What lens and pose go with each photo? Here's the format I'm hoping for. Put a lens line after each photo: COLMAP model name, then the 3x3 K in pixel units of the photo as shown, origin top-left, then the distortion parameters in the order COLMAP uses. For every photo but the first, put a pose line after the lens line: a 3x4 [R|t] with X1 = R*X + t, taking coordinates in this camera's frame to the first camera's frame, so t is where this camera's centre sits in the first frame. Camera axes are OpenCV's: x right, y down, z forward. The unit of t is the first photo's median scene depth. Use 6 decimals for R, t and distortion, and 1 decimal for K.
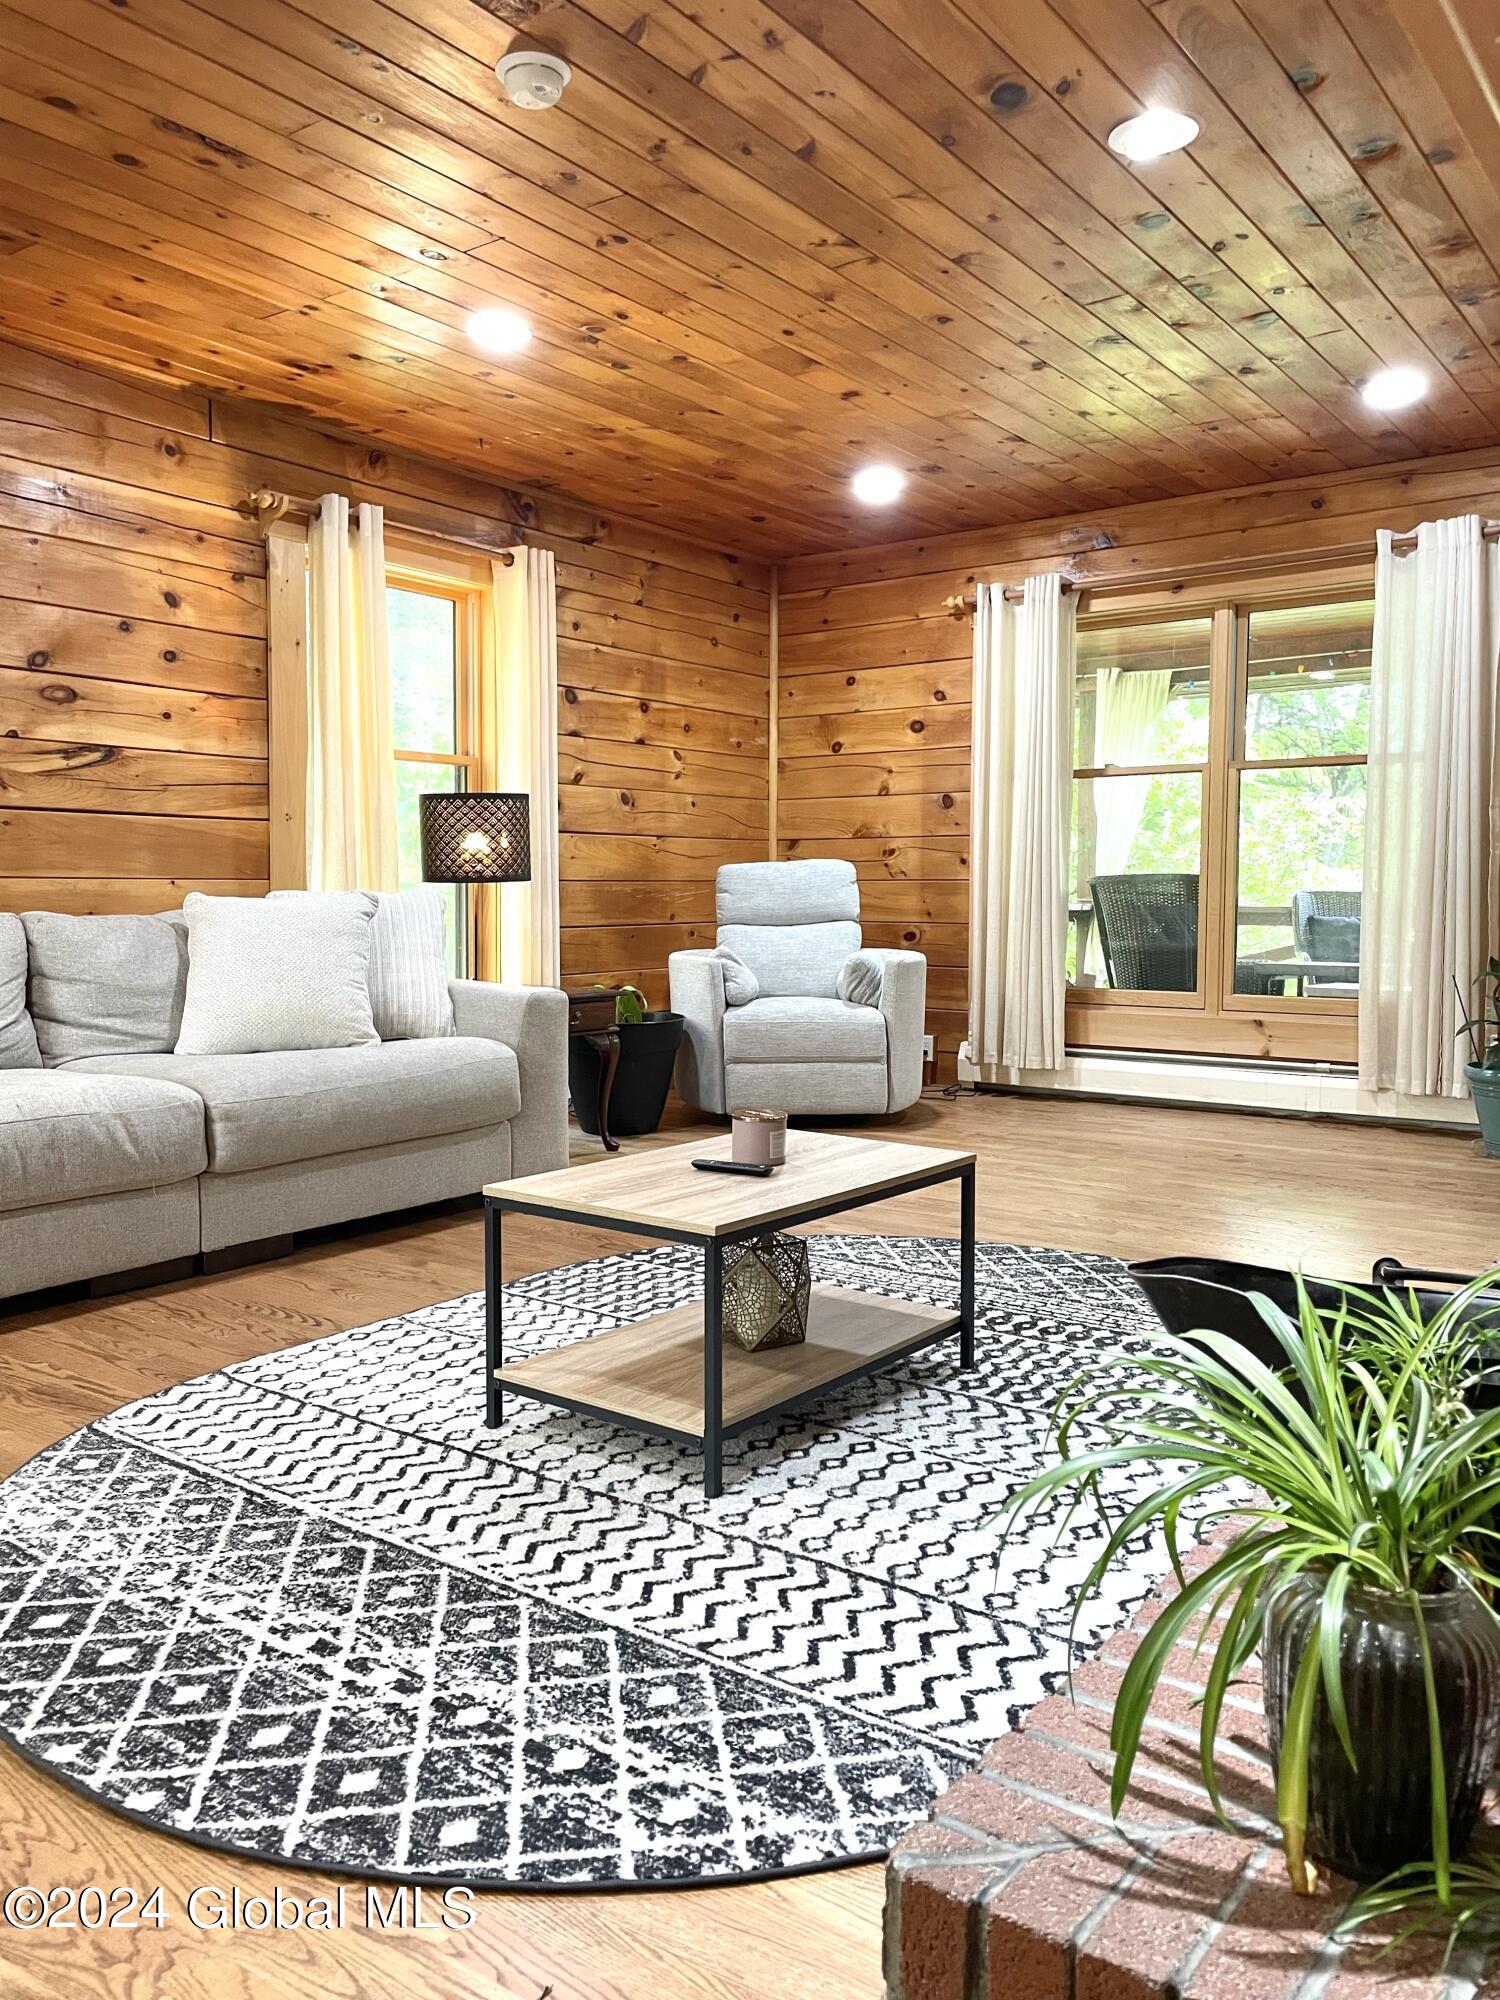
lens RADIAL K [[1512.2, 0, 752.5], [0, 1512.2, 986.5], [0, 0, 1]] dist [0.089986, -0.113976]
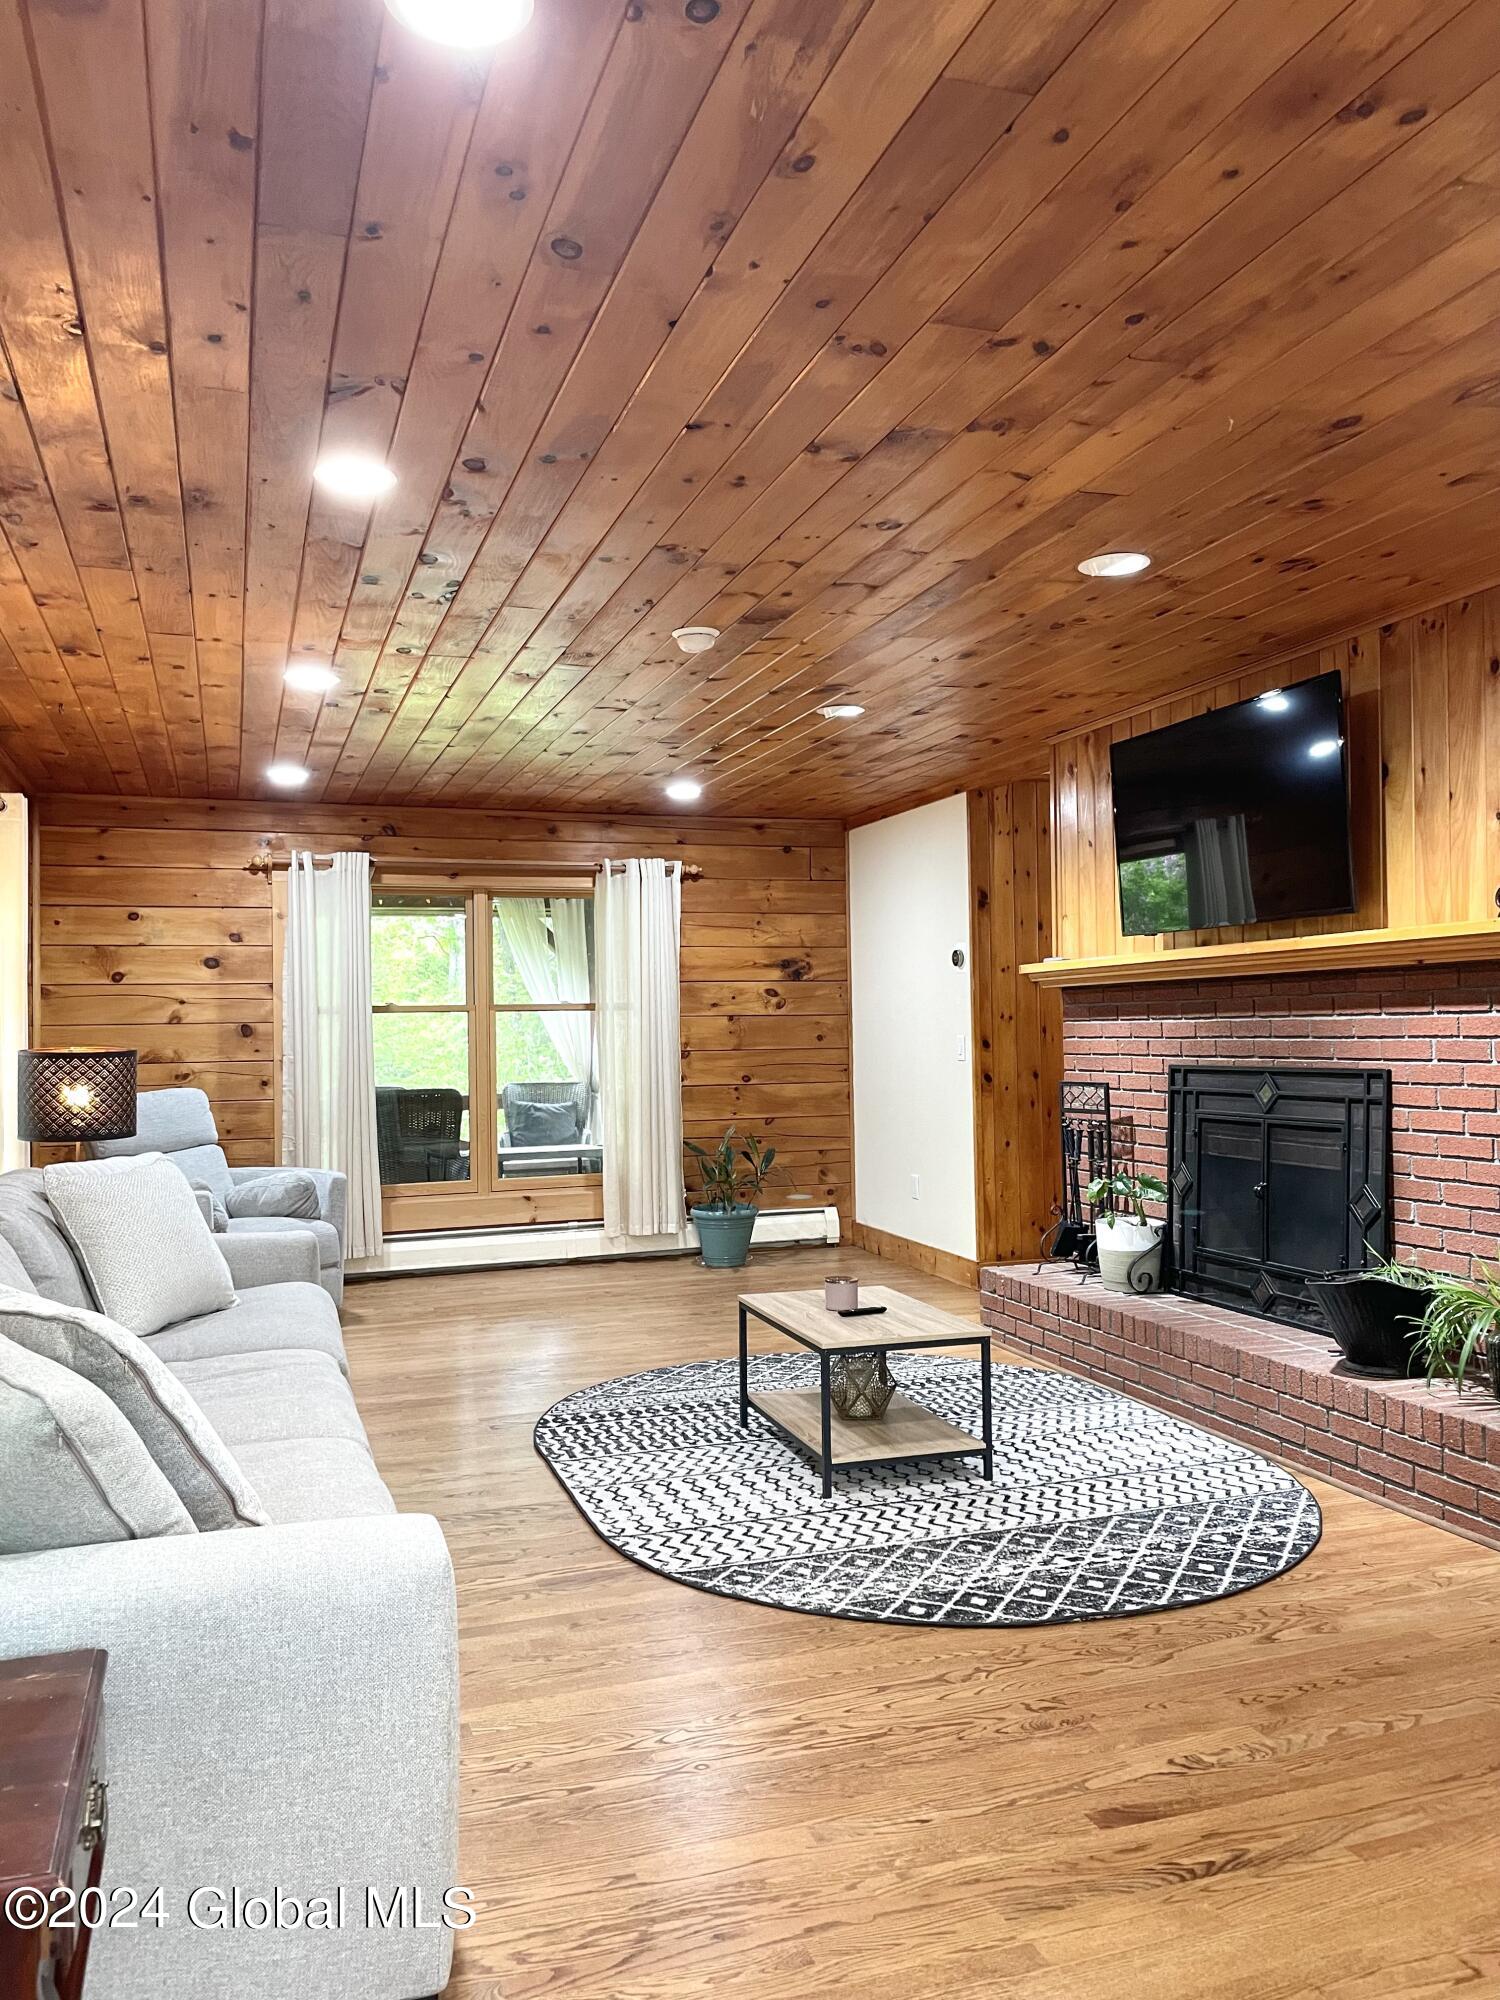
lens RADIAL K [[1512.2, 0, 762.8], [0, 1512.2, 1000.9], [0, 0, 1]] dist [0.089986, -0.113976]
pose [[0.570580, 0.004035, 0.821232, -1.023733], [0.070021, 0.996107, -0.053544, -0.099395], [-0.818252, 0.088054, 0.568076, 0.070842]]
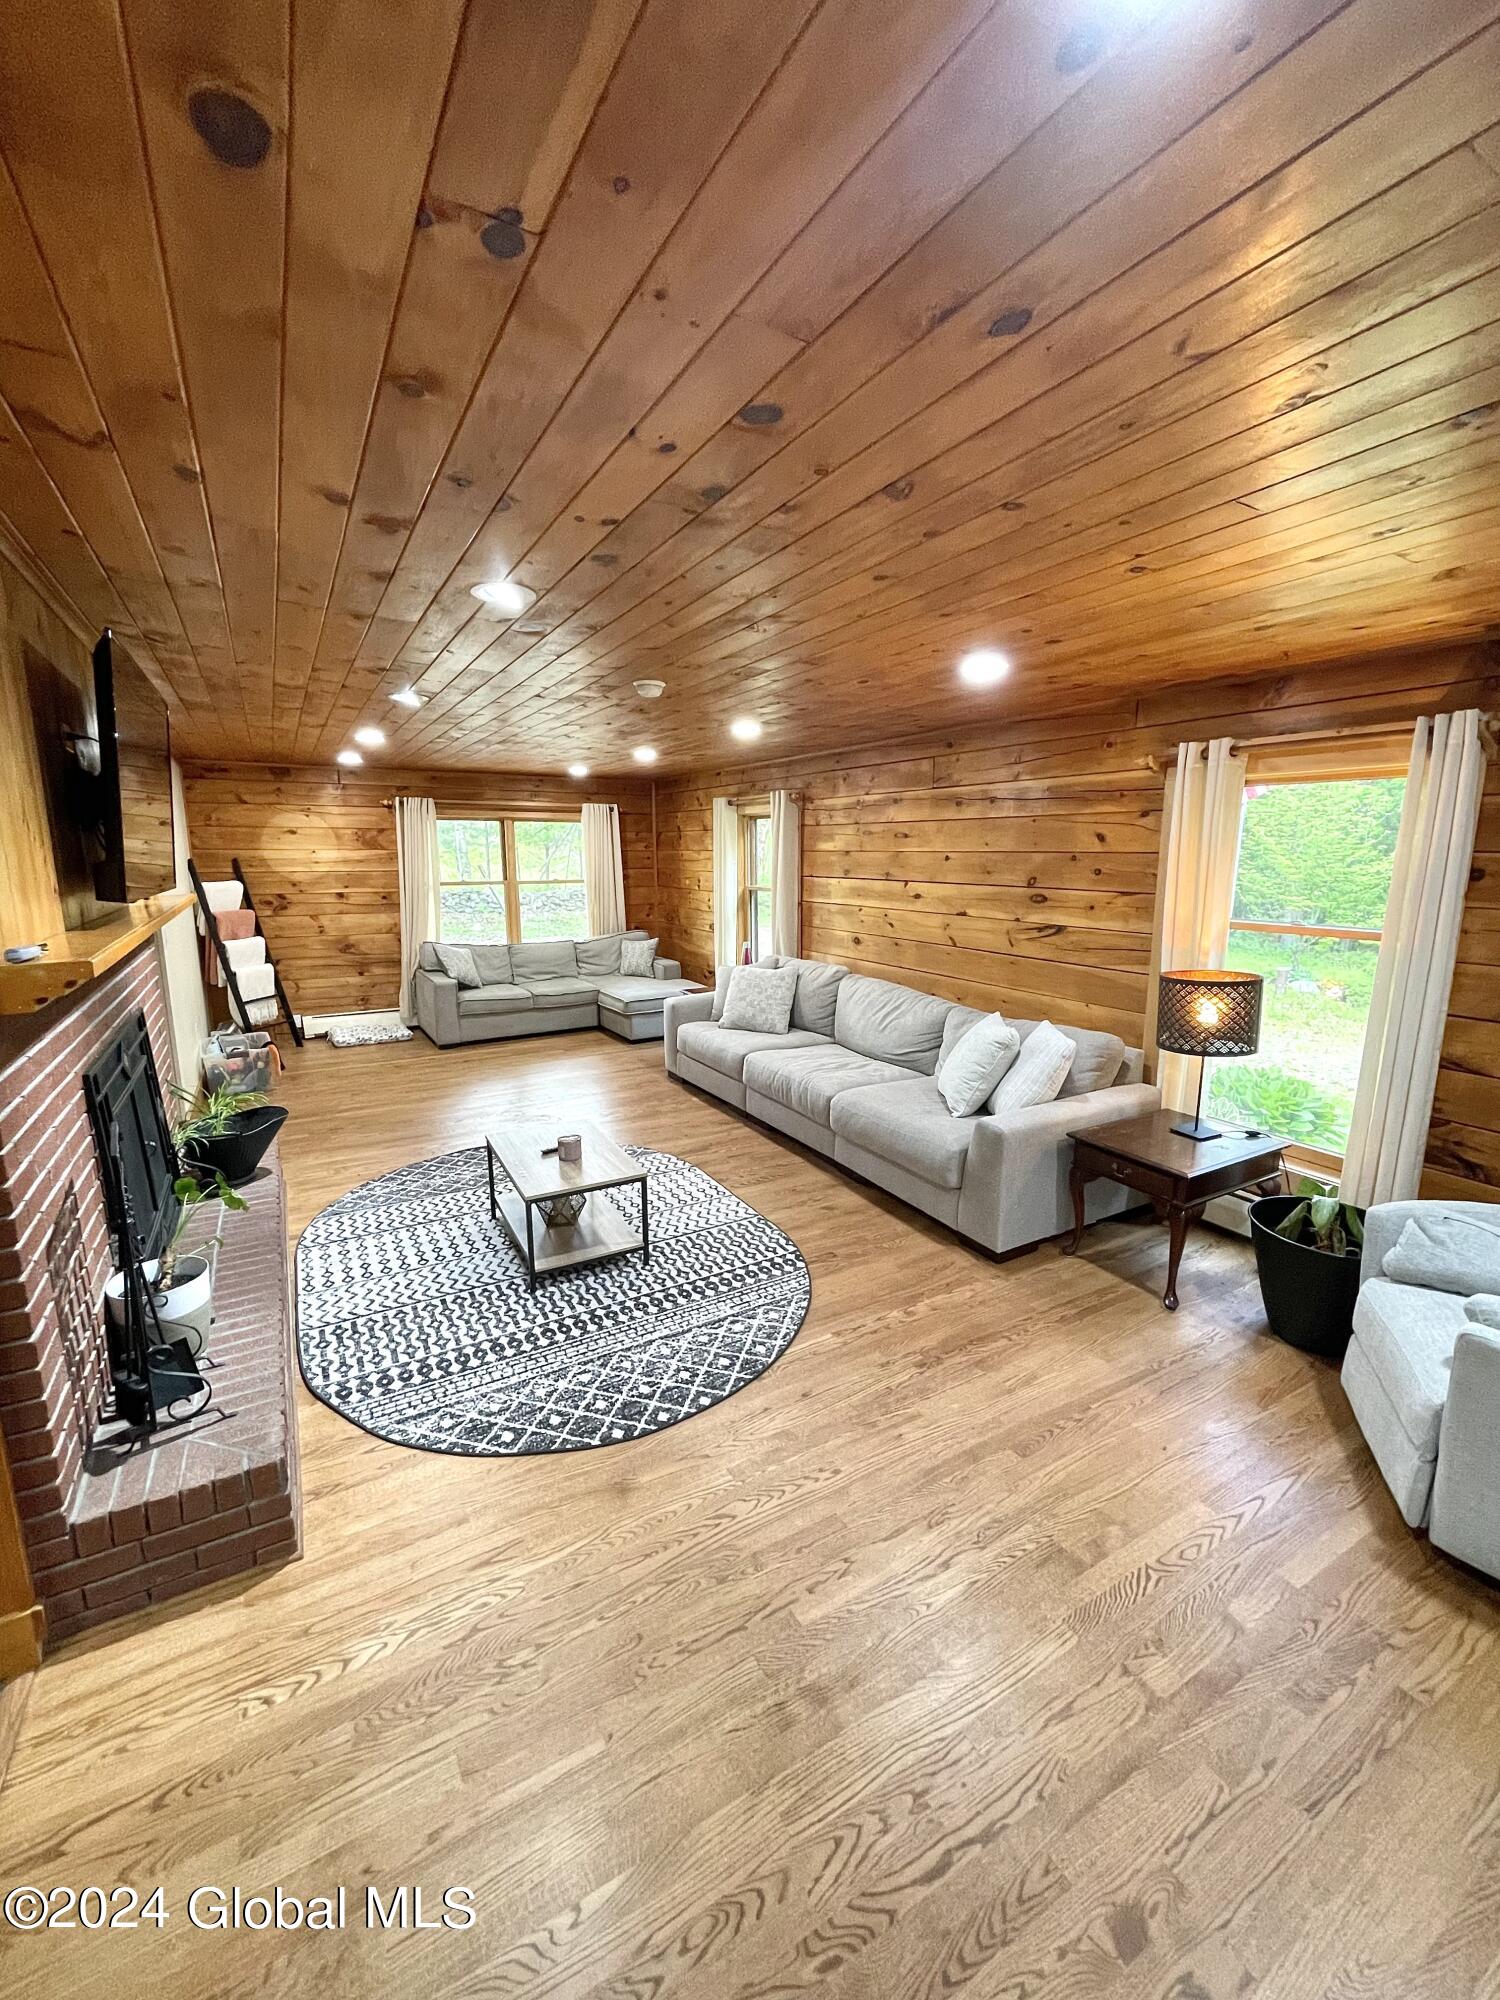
lens RADIAL K [[809.9, 0, 734.6], [0, 809.9, 1005.0], [0, 0, 1]] dist [0.001385, -0.000284]
pose [[-0.415587, 0.168984, -0.893718, 0.716726], [-0.058921, 0.975524, 0.211851, -0.289379], [0.907643, 0.140702, -0.395458, 1.231627]]
